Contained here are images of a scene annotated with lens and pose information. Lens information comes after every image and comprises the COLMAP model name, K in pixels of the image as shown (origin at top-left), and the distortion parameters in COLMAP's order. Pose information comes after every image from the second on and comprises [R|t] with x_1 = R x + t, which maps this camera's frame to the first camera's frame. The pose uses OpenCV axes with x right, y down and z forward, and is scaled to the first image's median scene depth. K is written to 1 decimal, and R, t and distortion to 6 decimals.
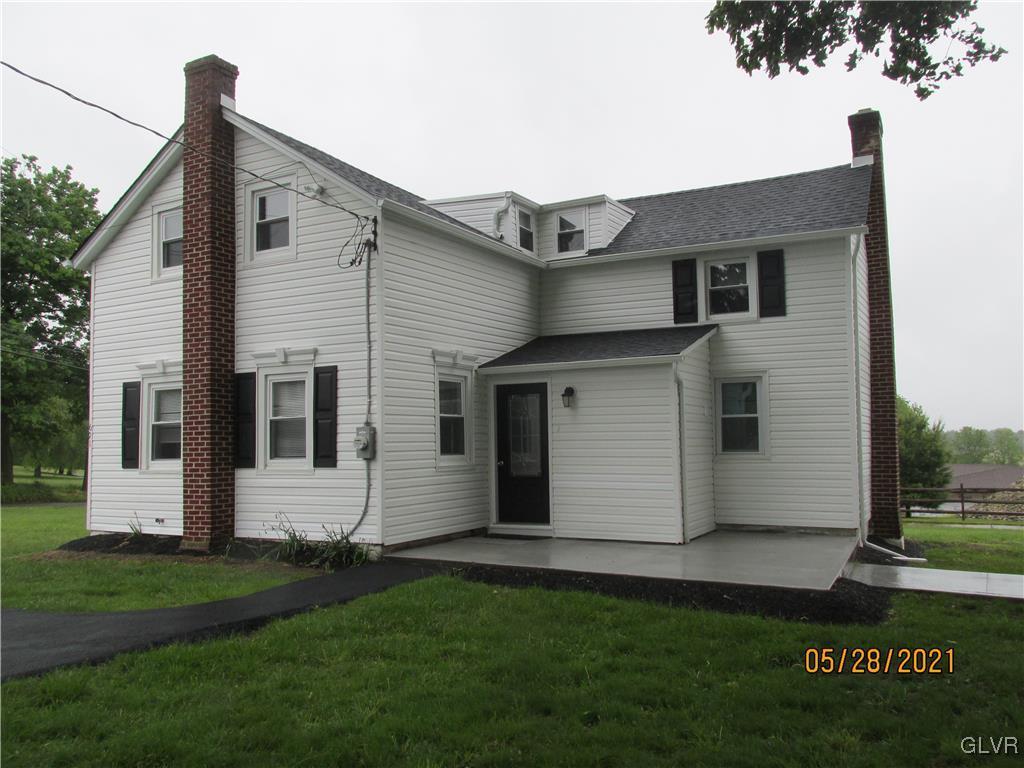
lens RADIAL K [[849.8, 0, 516.0], [0, 849.8, 360.8], [0, 0, 1]] dist [-0.034521, 0.015461]
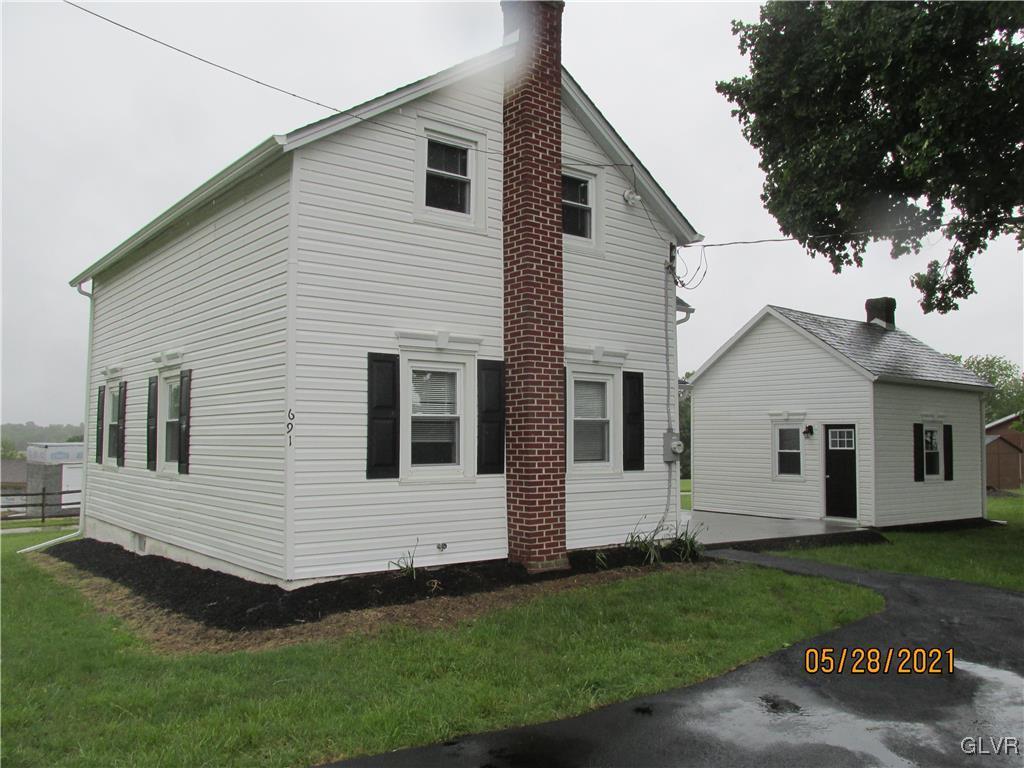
lens RADIAL K [[849.8, 0, 513.5], [0, 849.8, 391.4], [0, 0, 1]] dist [-0.034521, 0.015461]
pose [[0.380680, 0.072717, 0.921843, -1.115234], [-0.100559, 0.994247, -0.036902, 0.075209], [-0.919223, -0.078652, 0.385802, 0.671833]]
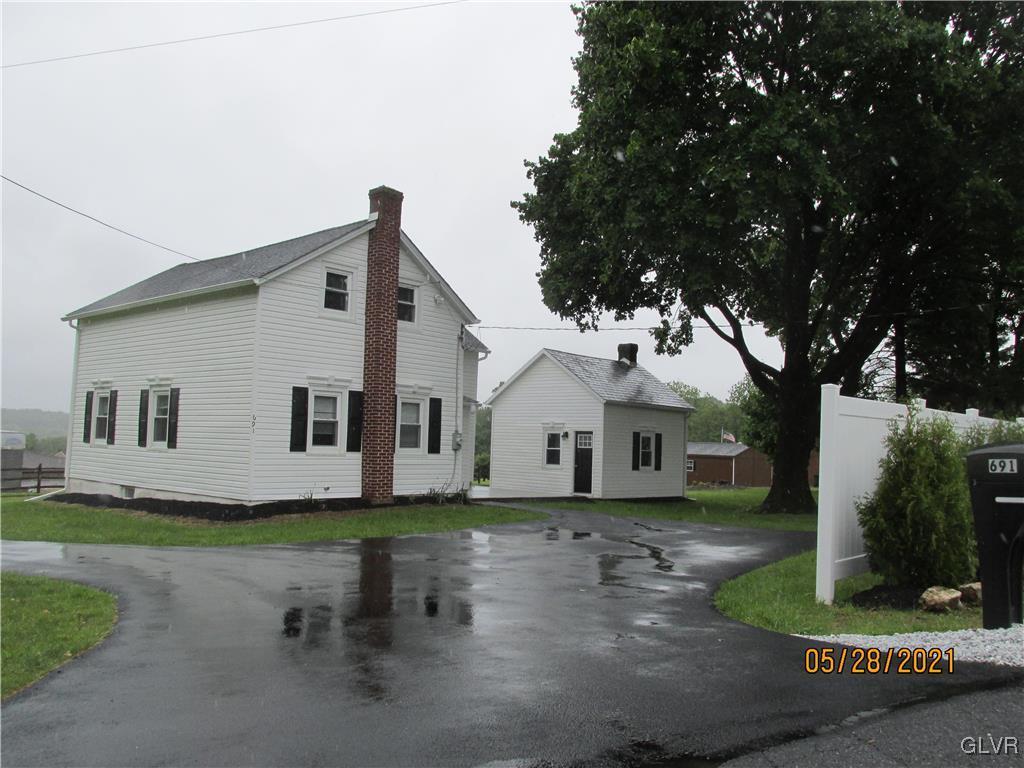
lens RADIAL K [[849.8, 0, 506.1], [0, 849.8, 385.5], [0, 0, 1]] dist [-0.034521, 0.015461]
pose [[0.216639, 0.091062, 0.971996, -1.783867], [-0.128973, 0.989583, -0.063964, 0.070554], [-0.967695, -0.111504, 0.226126, 0.409808]]
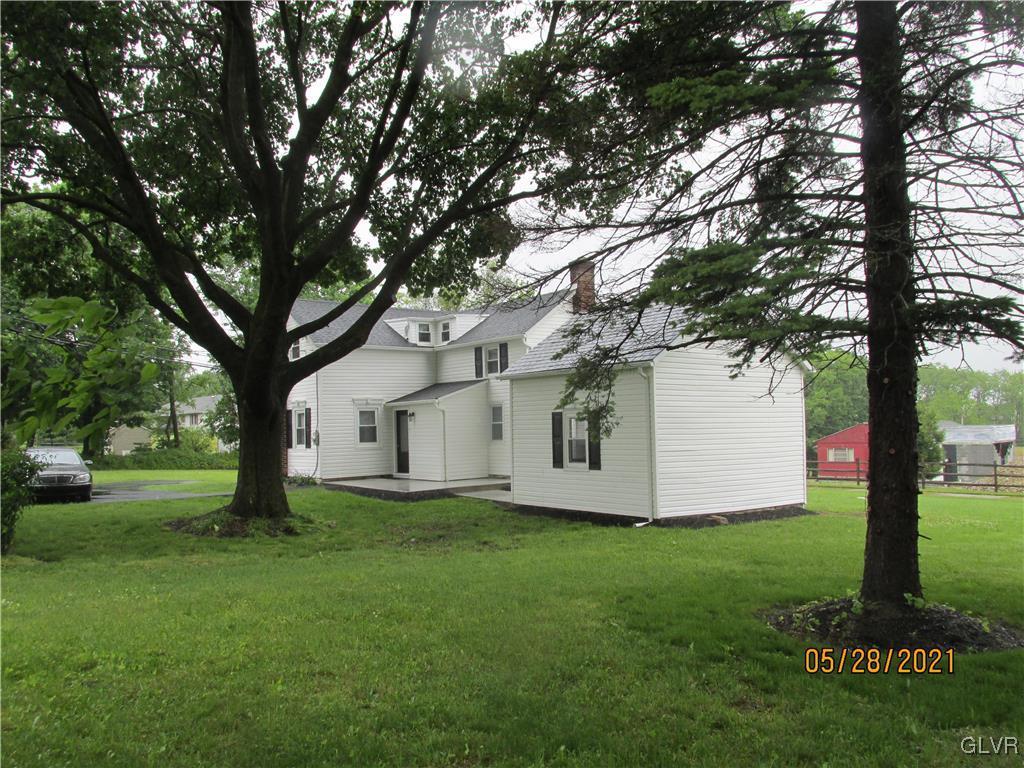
lens RADIAL K [[849.8, 0, 511.7], [0, 849.8, 385.1], [0, 0, 1]] dist [-0.034521, 0.015461]
pose [[0.908047, -0.031816, -0.417659, 1.255287], [0.054219, 0.997650, 0.041882, -0.121091], [0.415345, -0.060675, 0.907638, -0.931090]]
